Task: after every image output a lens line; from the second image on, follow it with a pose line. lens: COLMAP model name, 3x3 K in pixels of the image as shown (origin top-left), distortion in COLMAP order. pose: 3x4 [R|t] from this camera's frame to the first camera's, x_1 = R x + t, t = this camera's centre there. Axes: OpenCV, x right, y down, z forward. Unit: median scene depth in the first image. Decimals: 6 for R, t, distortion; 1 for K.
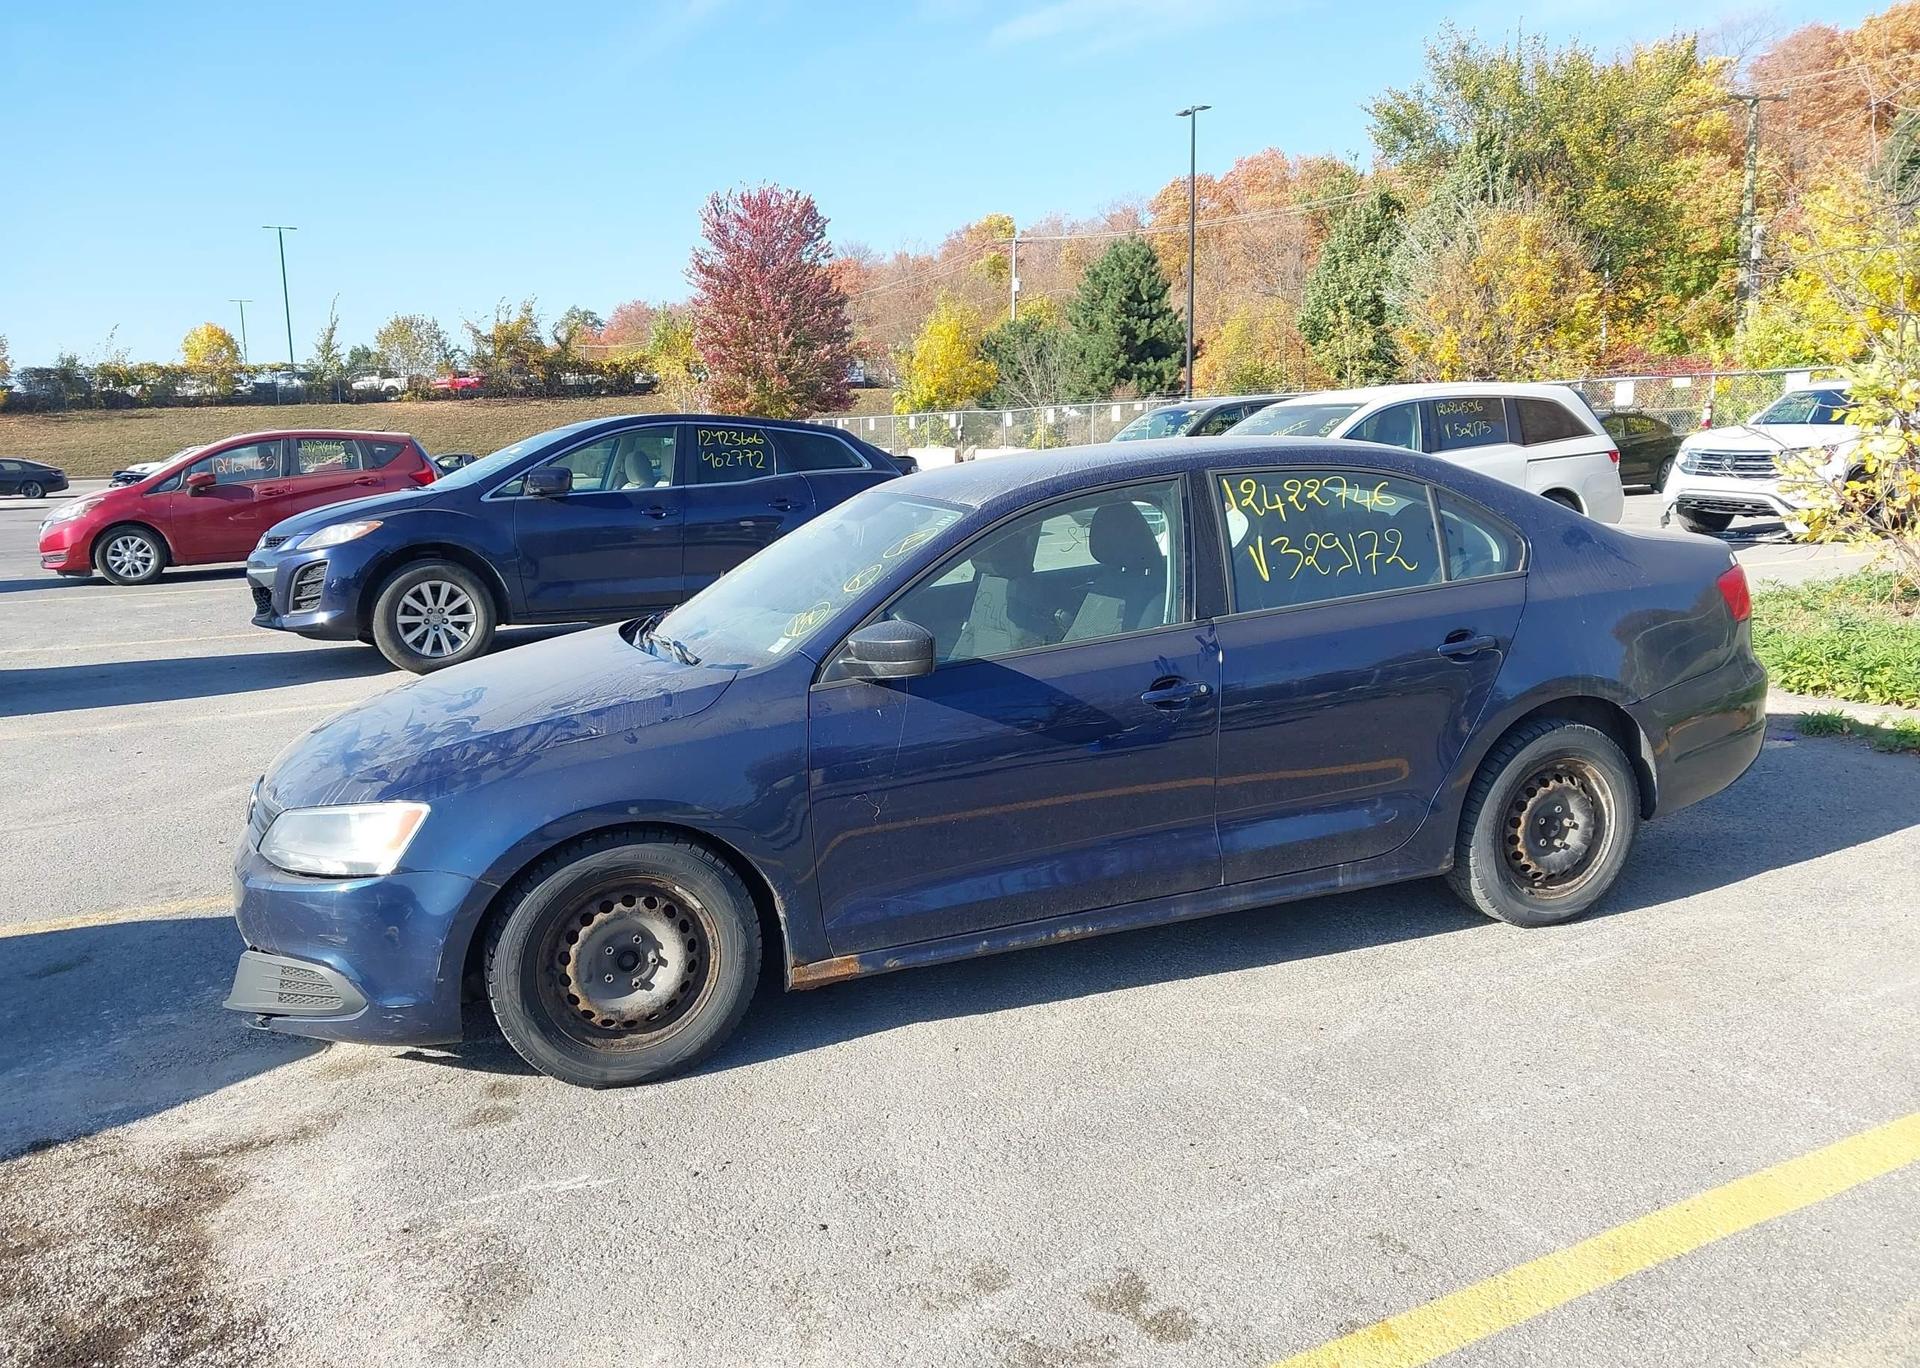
lens RADIAL K [[1517.3, 0, 954.7], [0, 1517.3, 704.2], [0, 0, 1]] dist [0.031603, -0.046503]
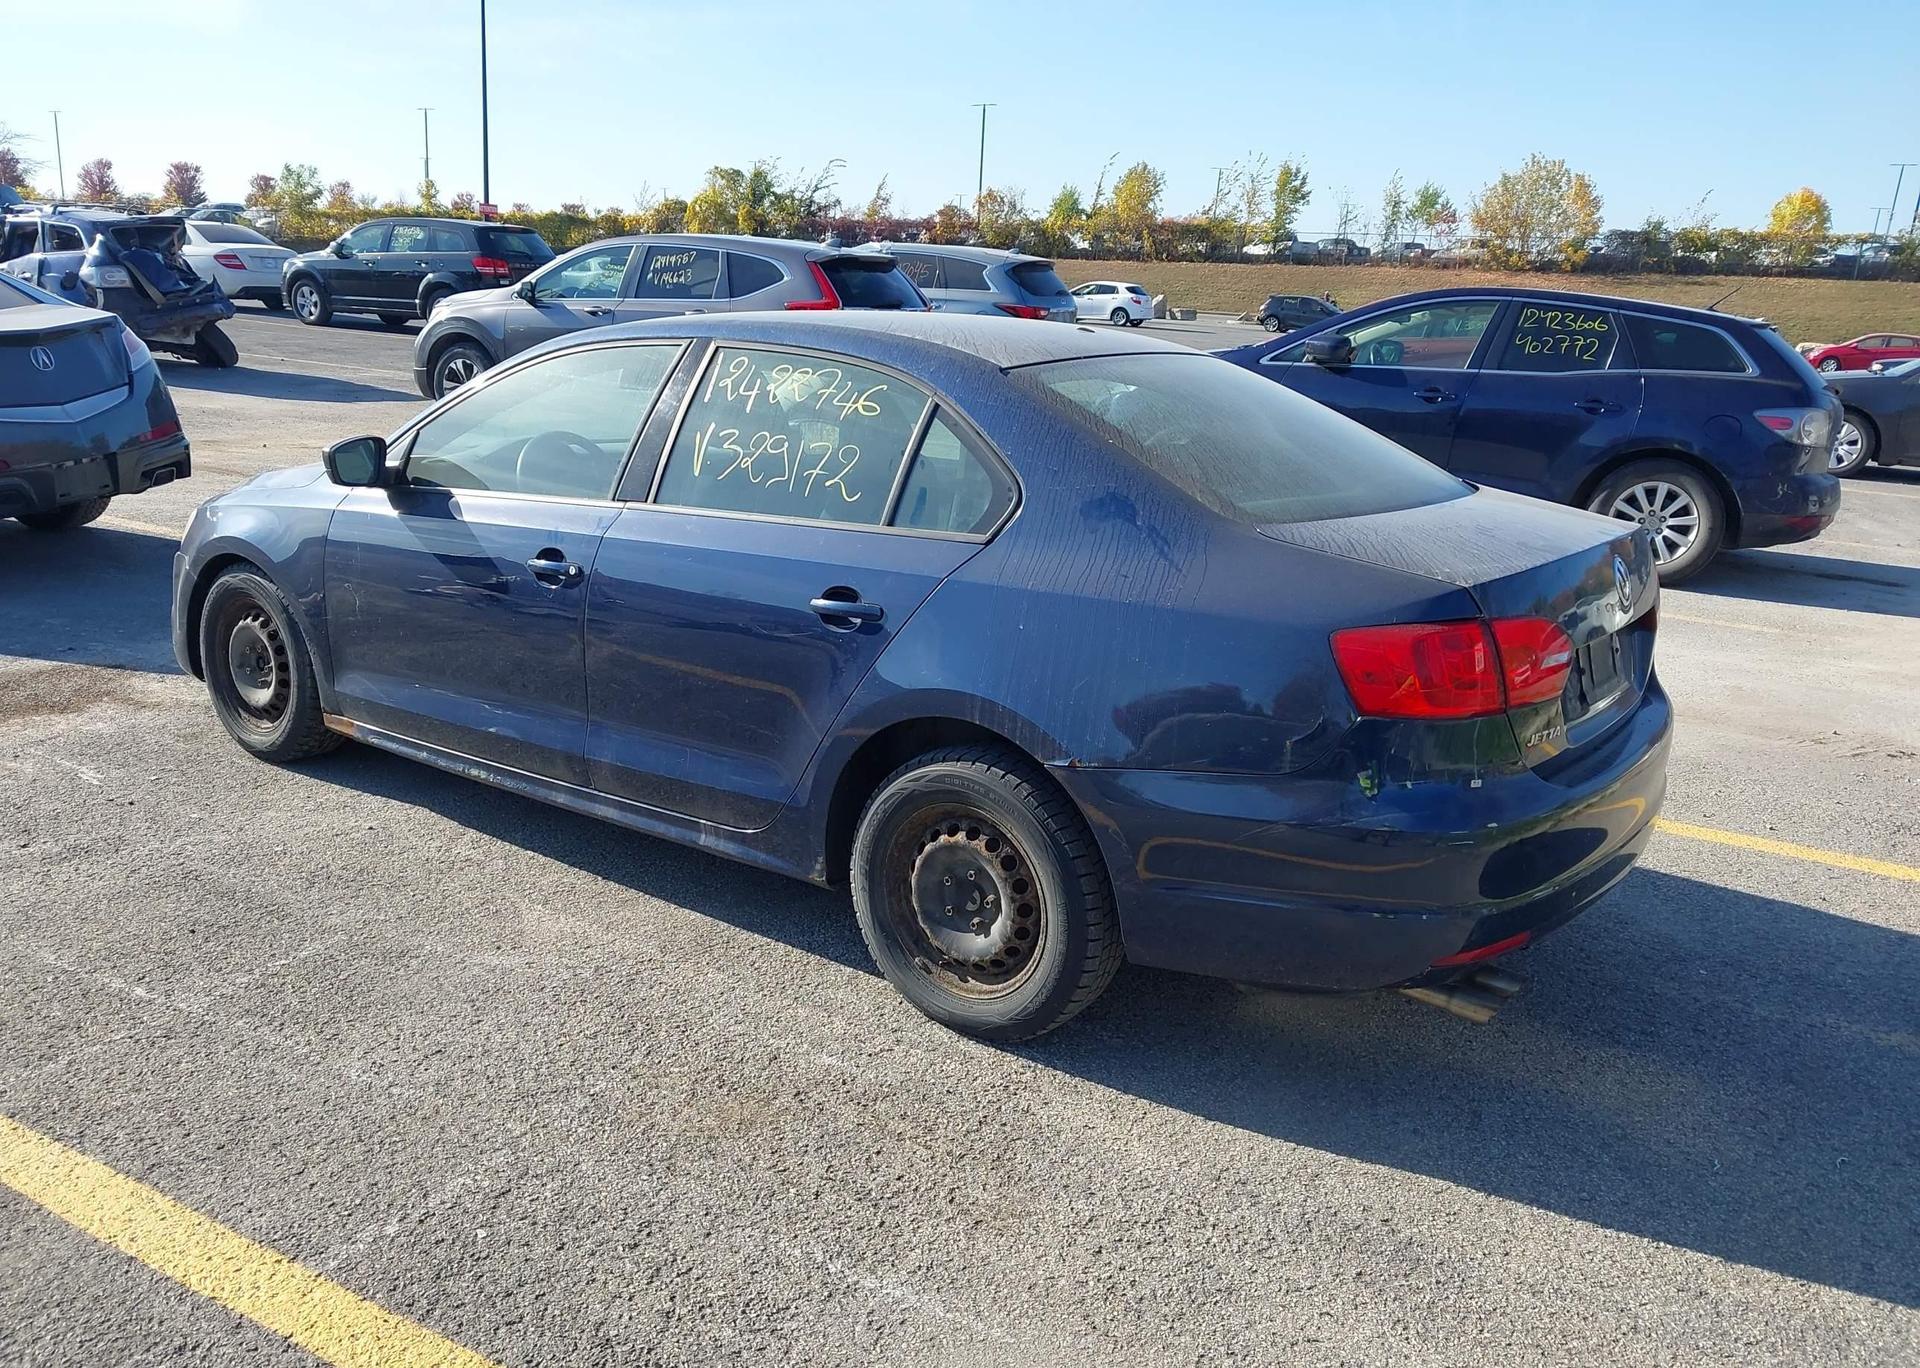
lens RADIAL K [[1517.3, 0, 946.6], [0, 1517.3, 679.9], [0, 0, 1]] dist [0.031603, -0.046503]
pose [[0.550178, 0.267560, -0.791022, 0.901927], [-0.214461, 0.960778, 0.175816, -0.137217], [0.807038, 0.072913, 0.585980, 0.555325]]
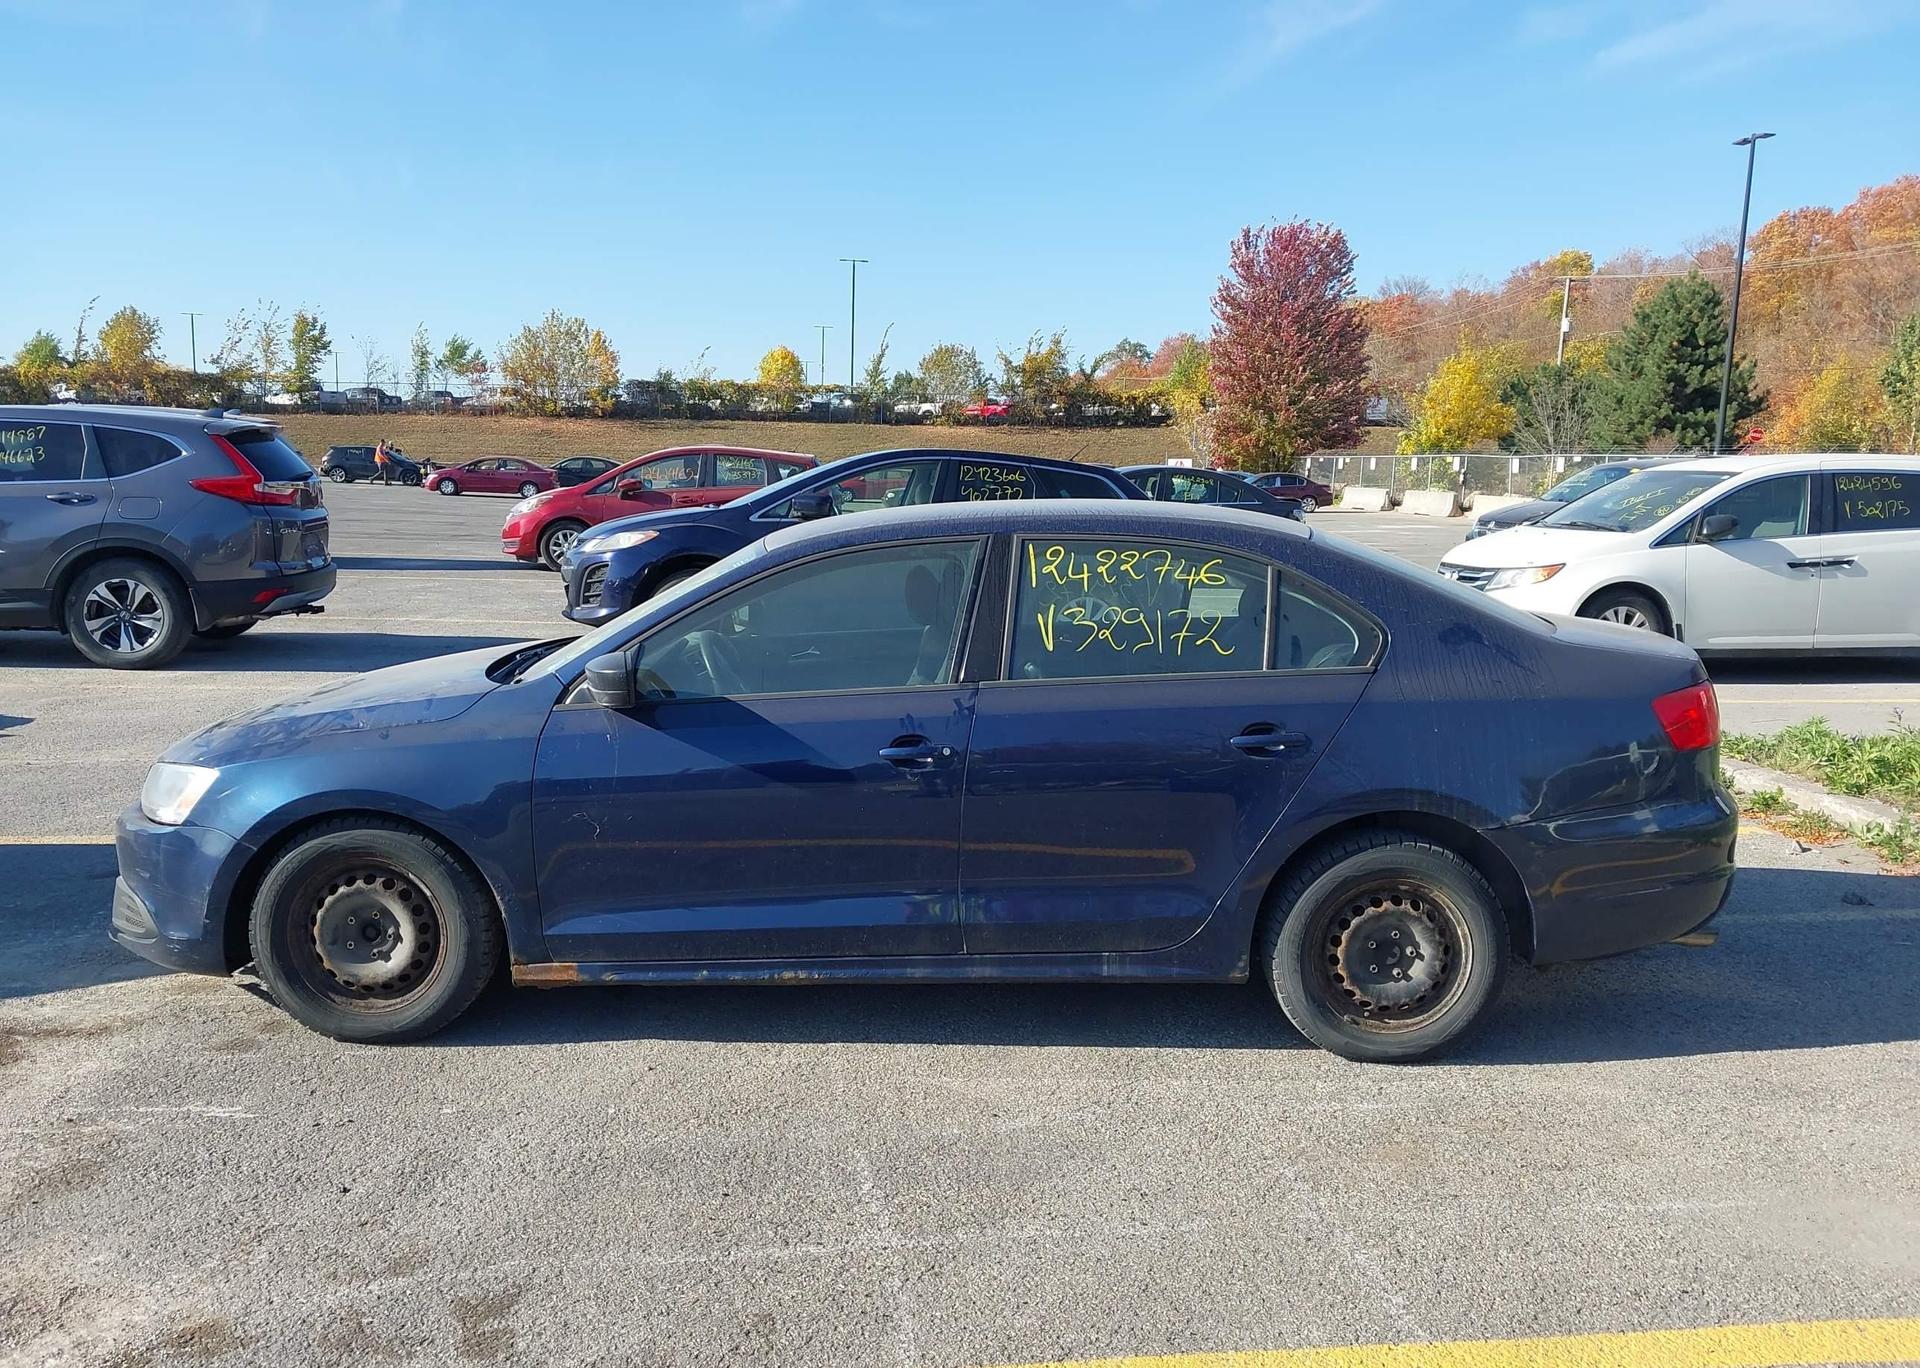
lens RADIAL K [[1517.3, 0, 947.7], [0, 1517.3, 691.9], [0, 0, 1]] dist [0.031603, -0.046503]
pose [[0.936791, 0.101347, -0.334890, 0.424158], [-0.110709, 0.993813, -0.008930, -0.034899], [0.331913, 0.045441, 0.942215, 0.059634]]
